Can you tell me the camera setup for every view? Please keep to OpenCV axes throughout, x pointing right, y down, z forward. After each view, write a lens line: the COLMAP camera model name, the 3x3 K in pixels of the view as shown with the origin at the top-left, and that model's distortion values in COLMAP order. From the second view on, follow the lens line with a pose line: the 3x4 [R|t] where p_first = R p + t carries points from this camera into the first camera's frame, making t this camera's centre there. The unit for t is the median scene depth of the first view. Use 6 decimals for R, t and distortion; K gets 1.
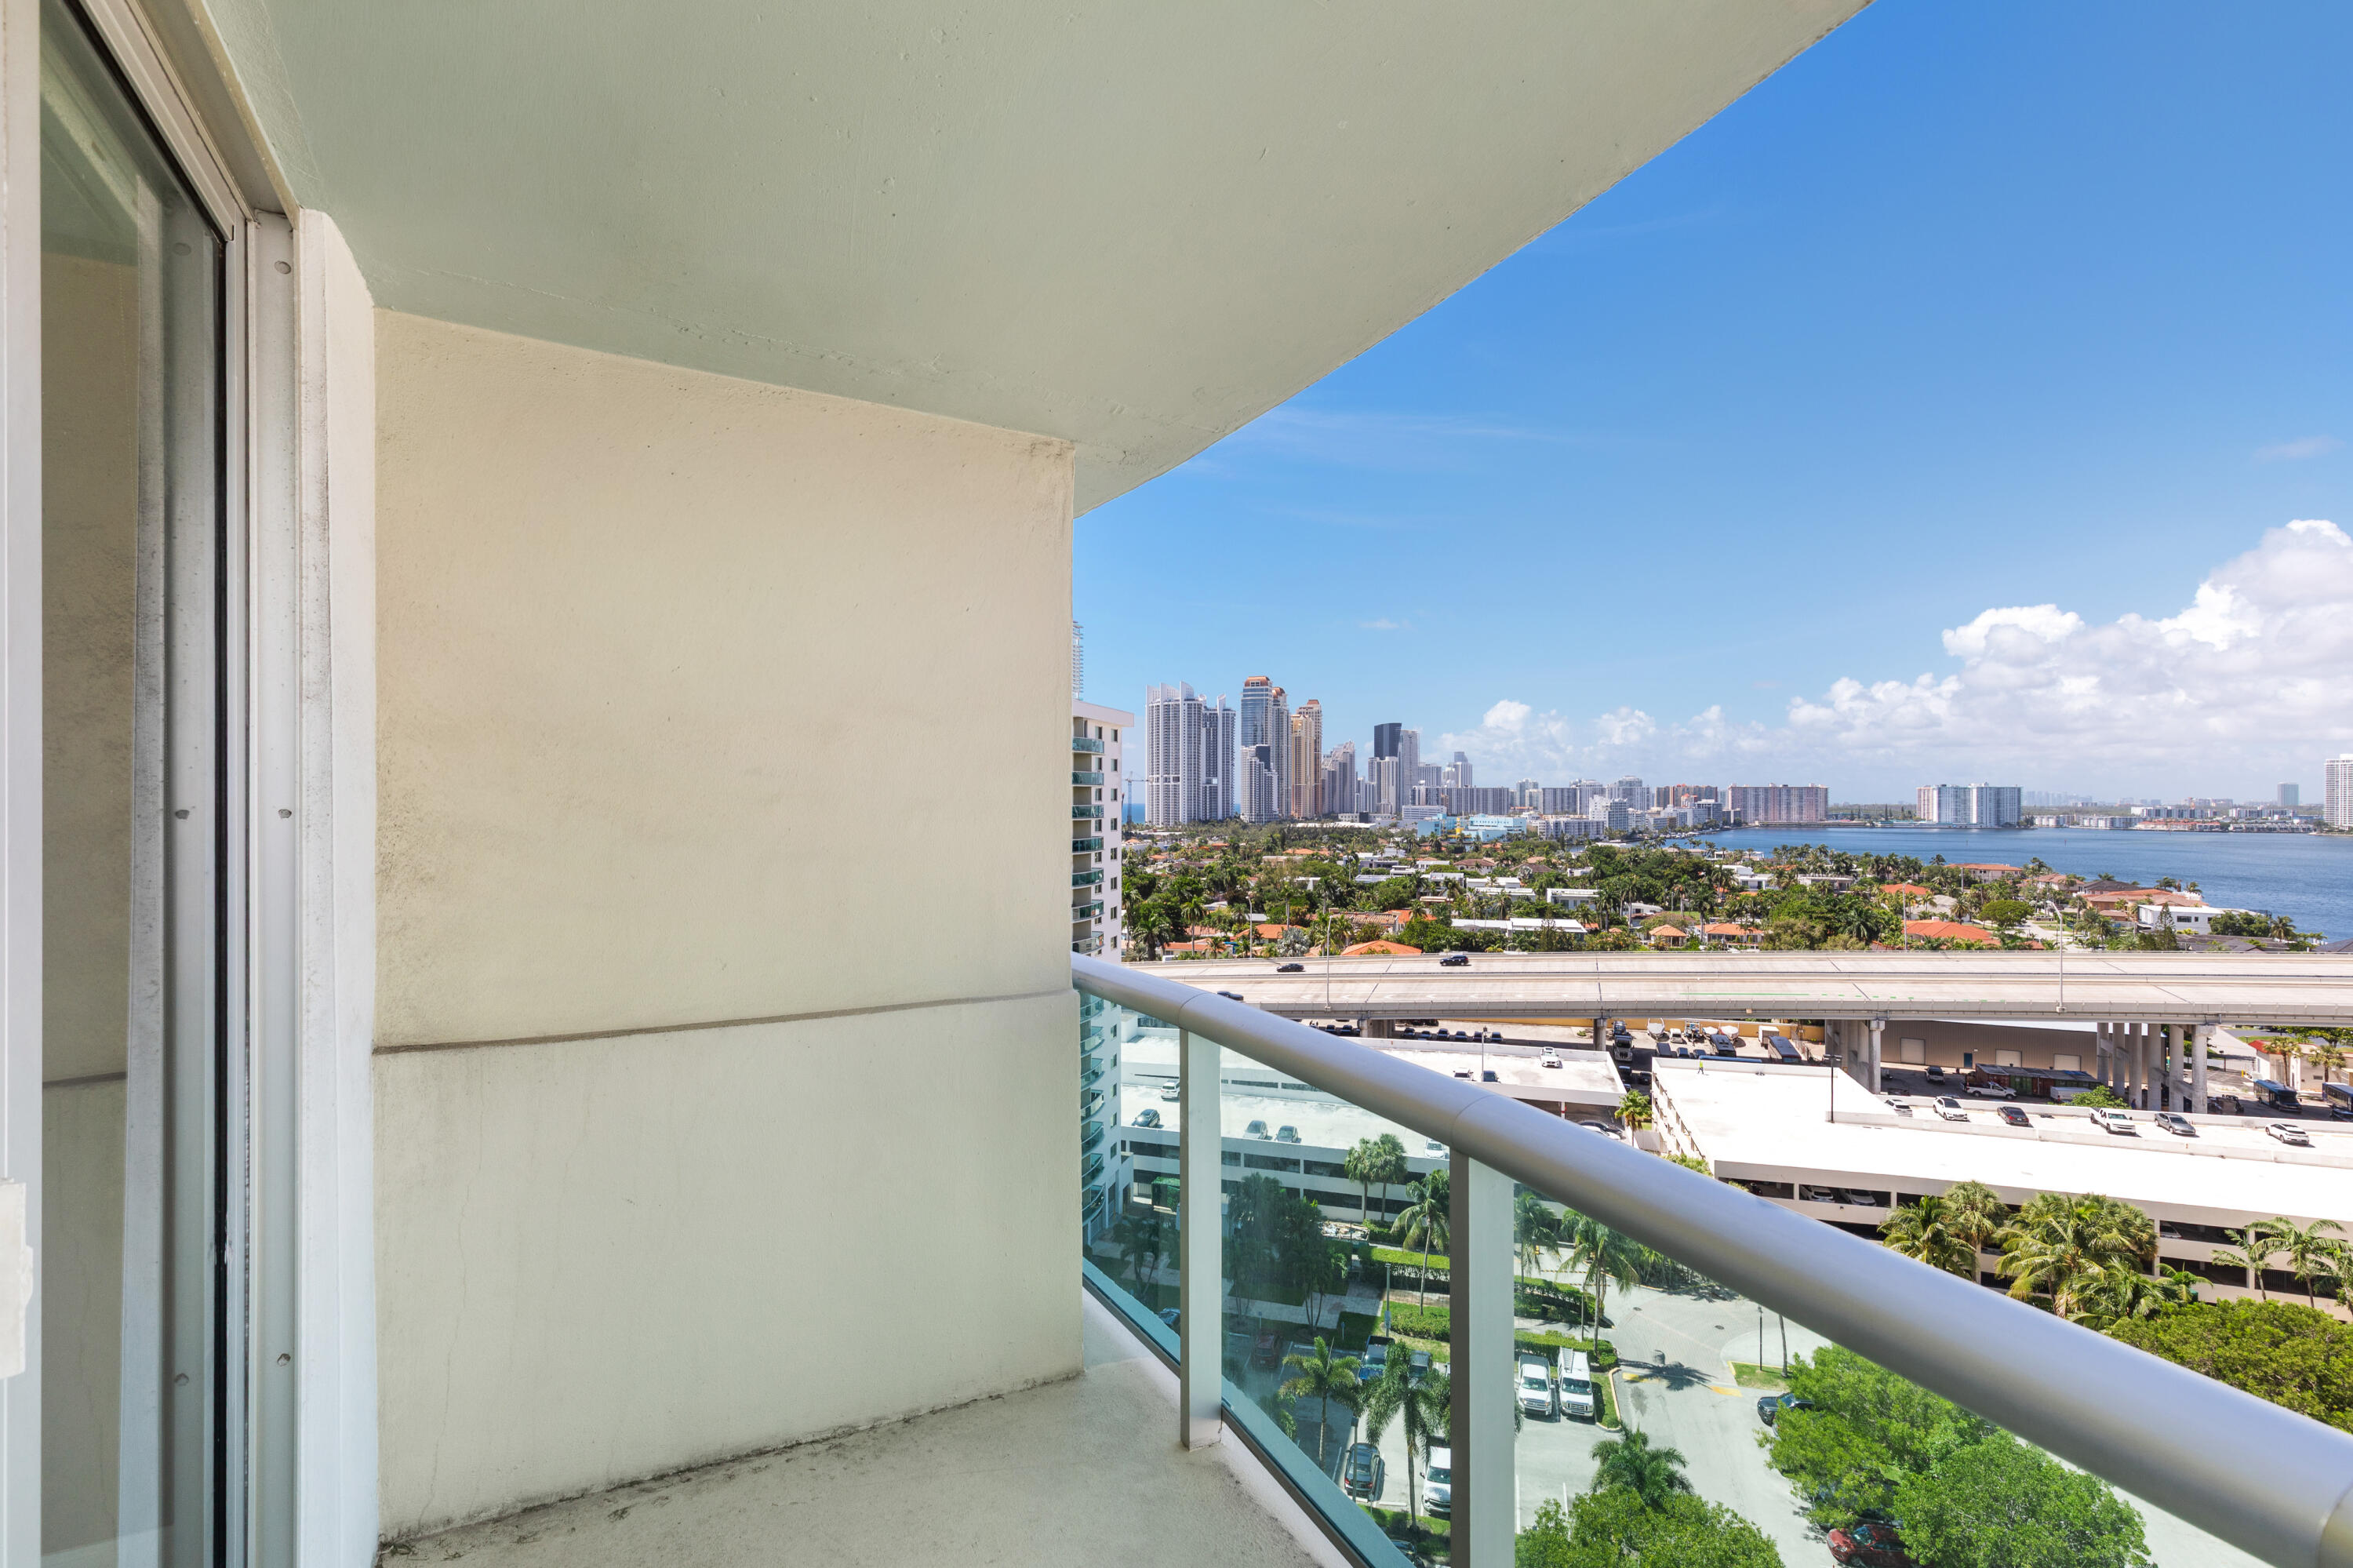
lens RADIAL K [[1080.9, 0, 1123.4], [0, 1080.9, 762.9], [0, 0, 1]] dist [0.007985, -0.002575]
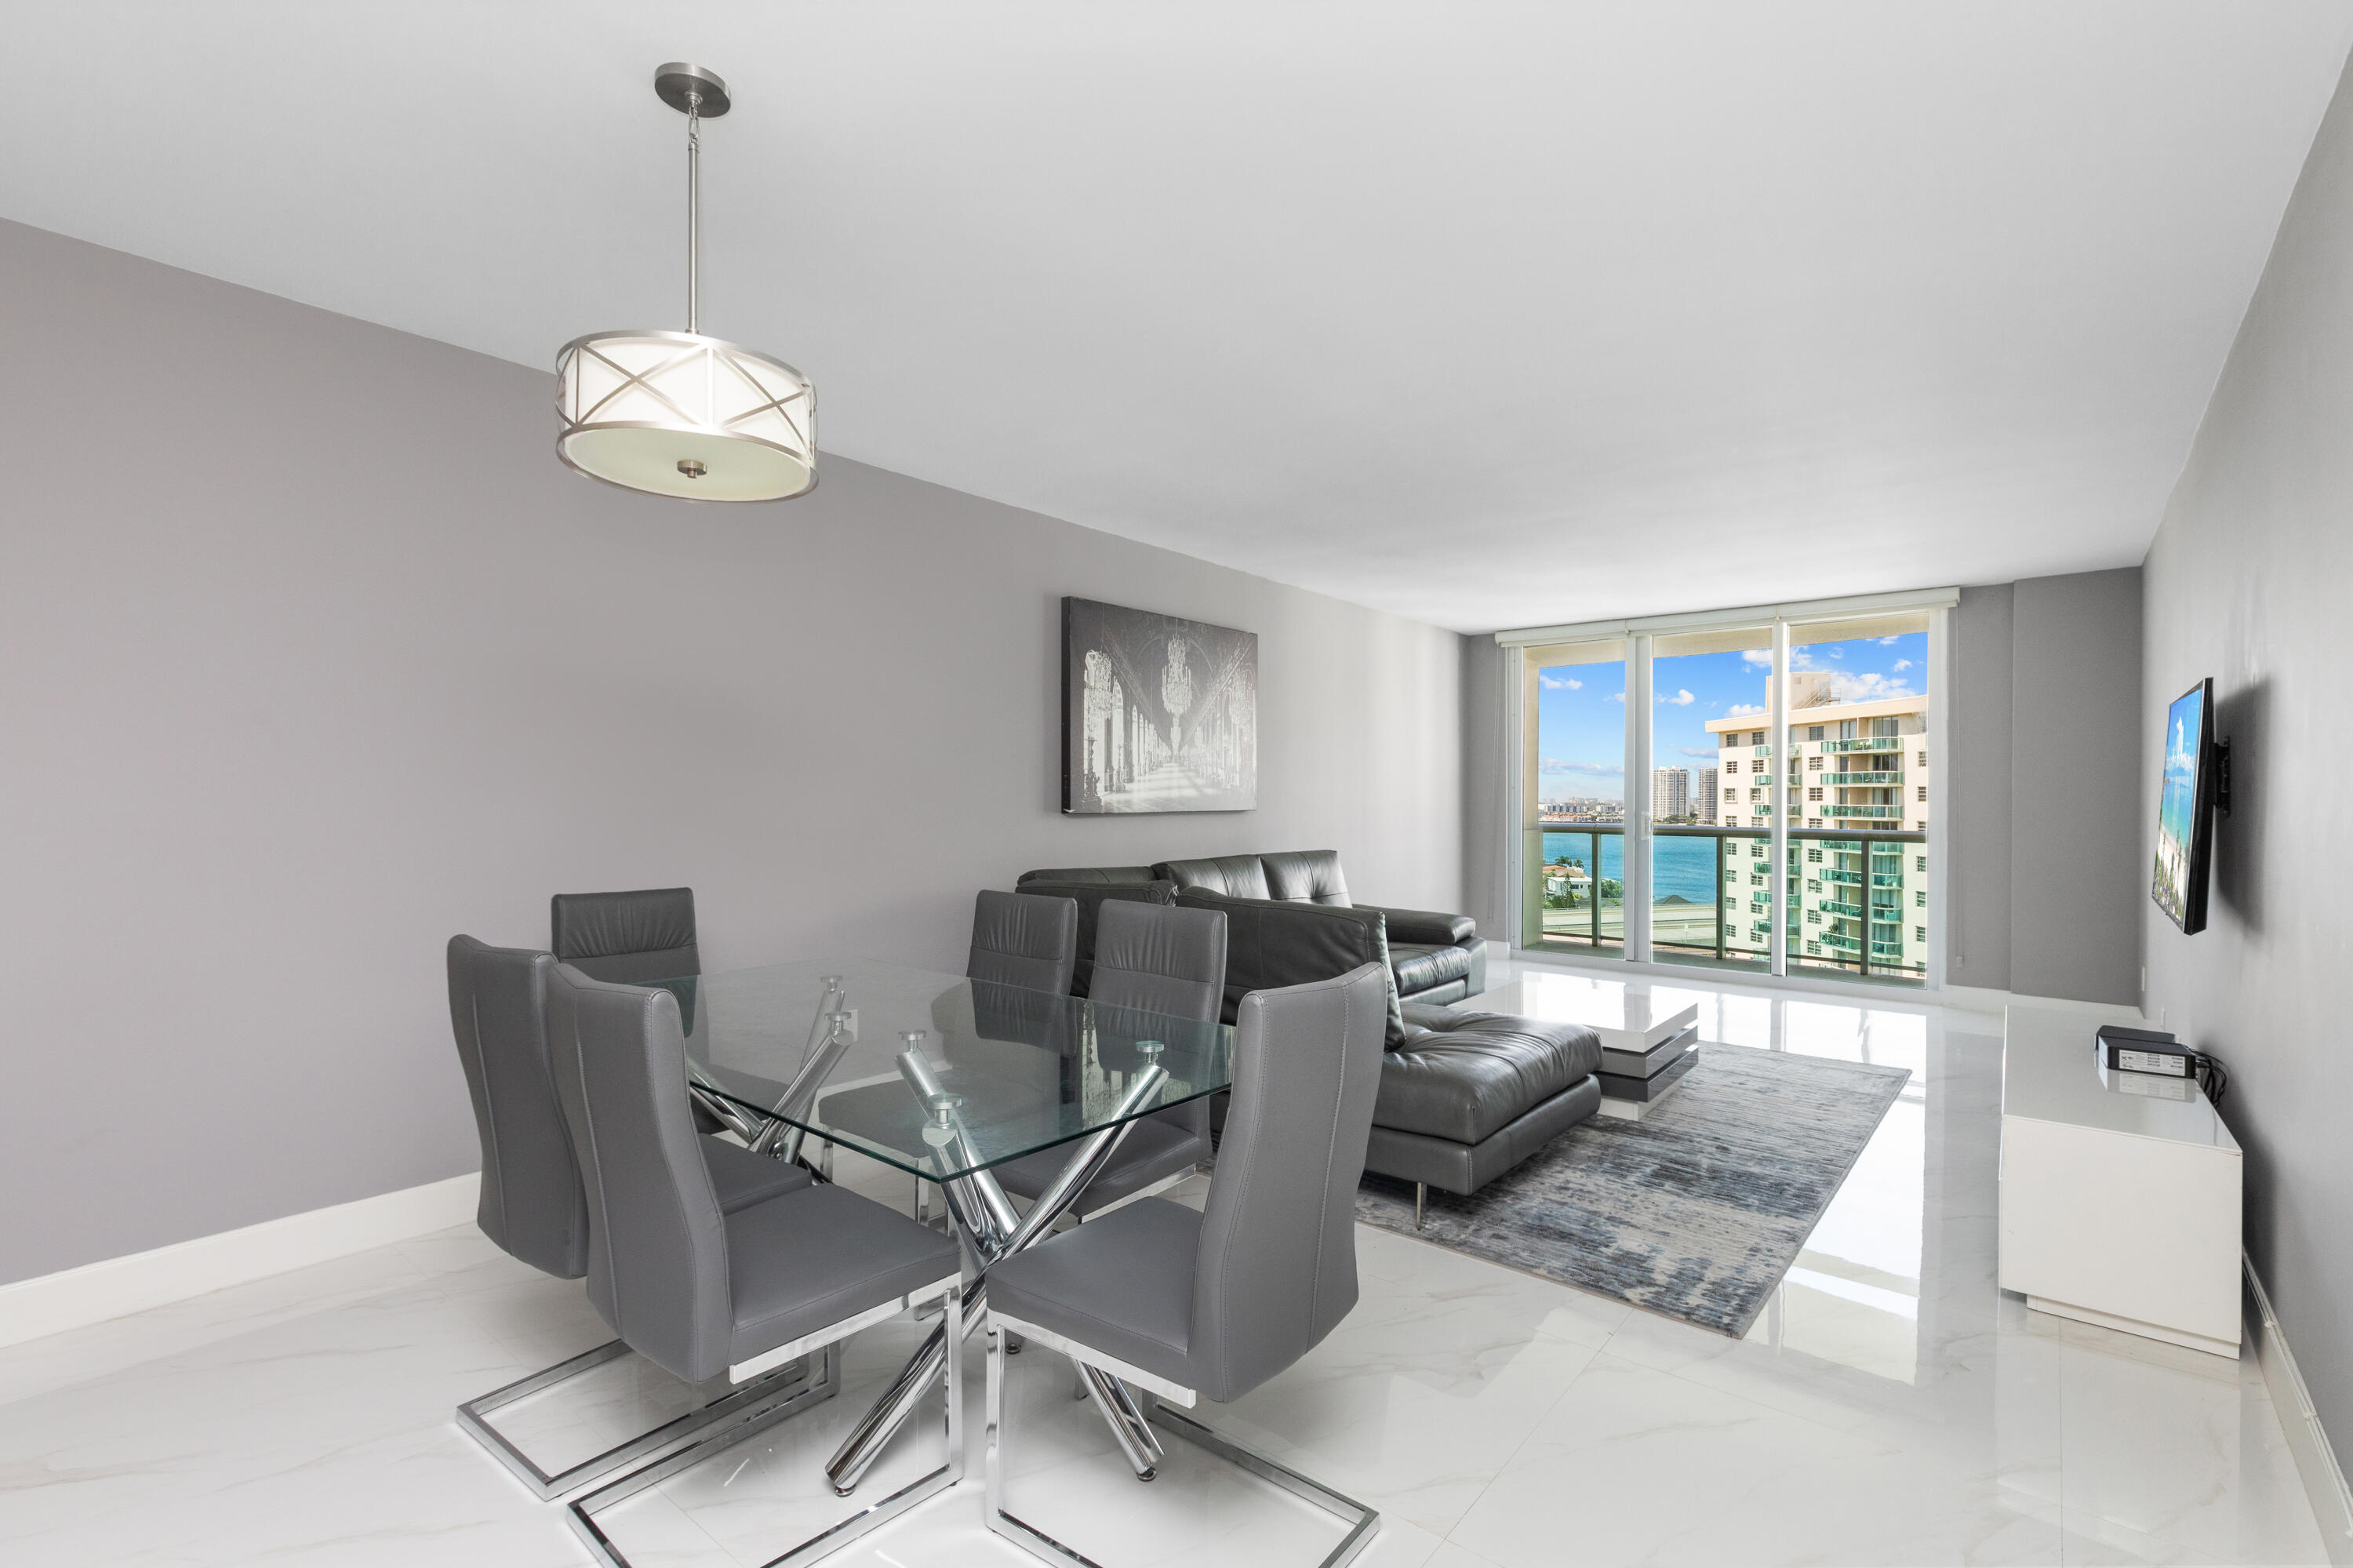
lens RADIAL K [[1080.9, 0, 1161.1], [0, 1080.9, 804.4], [0, 0, 1]] dist [0.007985, -0.002575]
pose [[0.916957, -0.003975, 0.398967, -0.249961], [-0.011369, 0.999284, 0.036086, 0.001852], [-0.398825, -0.037625, 0.916255, -0.106118]]
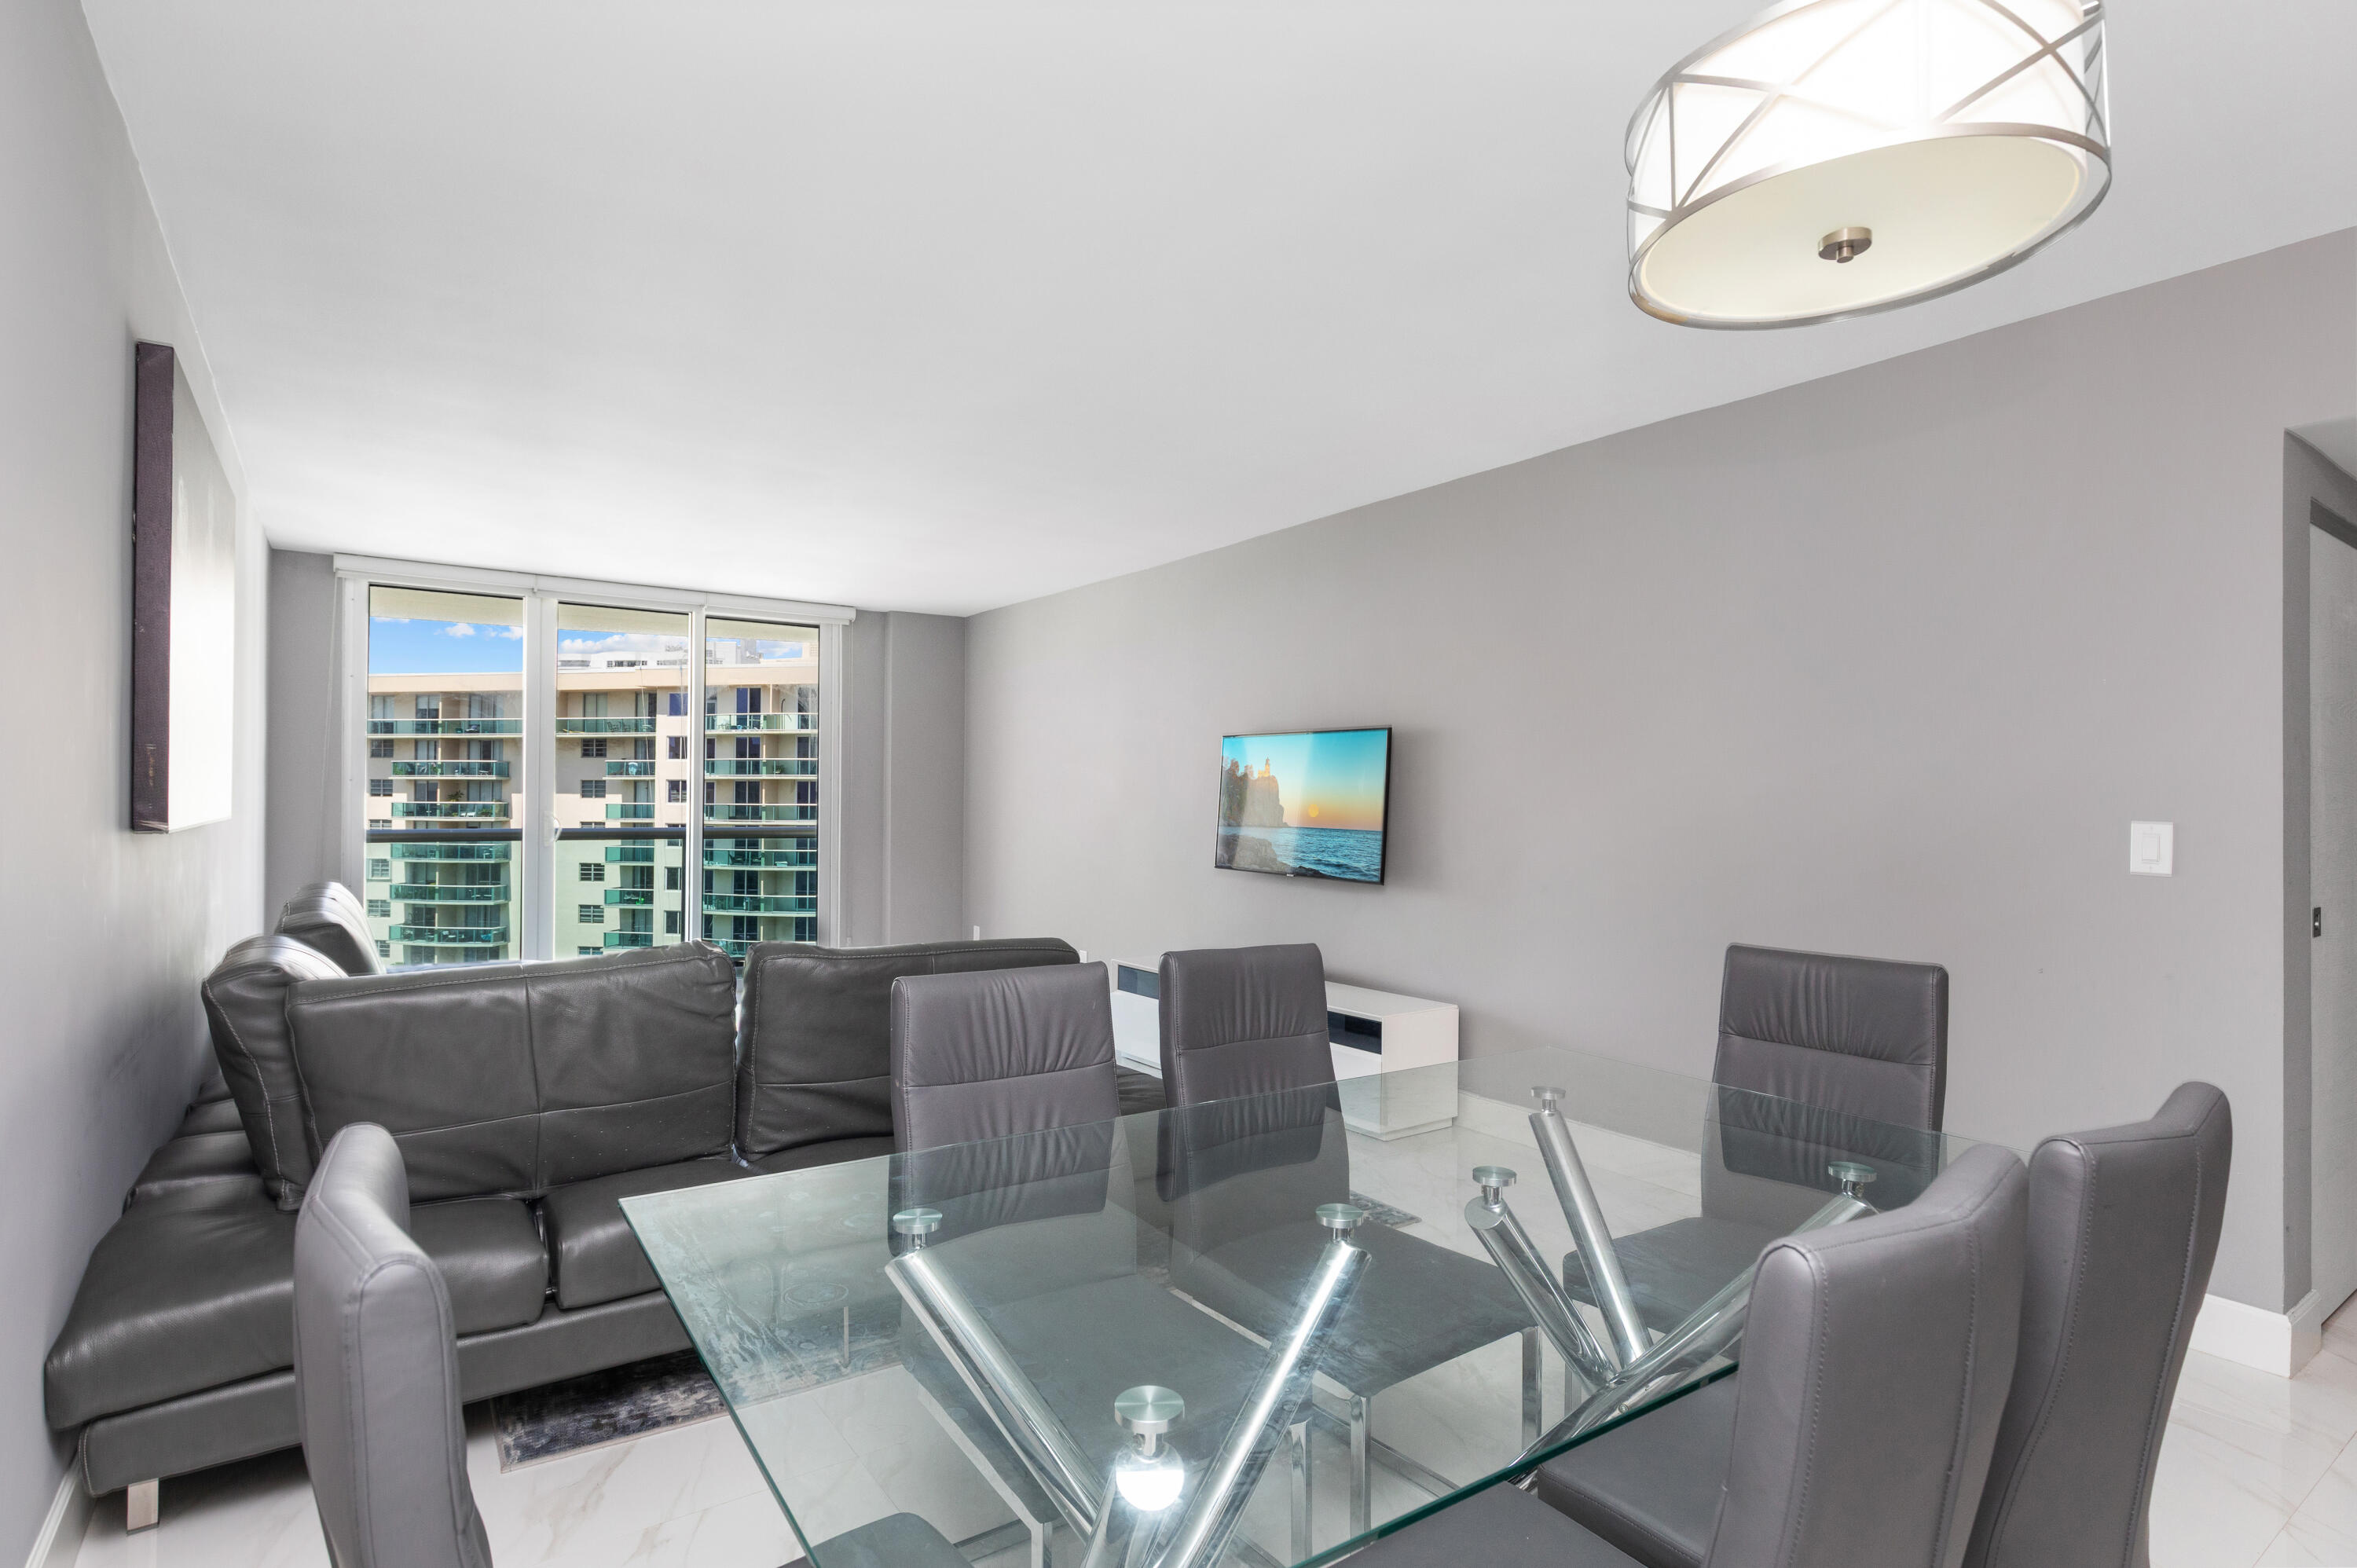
lens RADIAL K [[1151.0, 0, 1170.5], [0, 1151.0, 798.7], [0, 0, 1]] dist [0.006368, -0.000032]
pose [[-0.139568, -0.003667, 0.990206, -0.319084], [-0.038335, 0.999263, -0.001703, 0.008039], [-0.989470, -0.038197, -0.139605, 0.099552]]
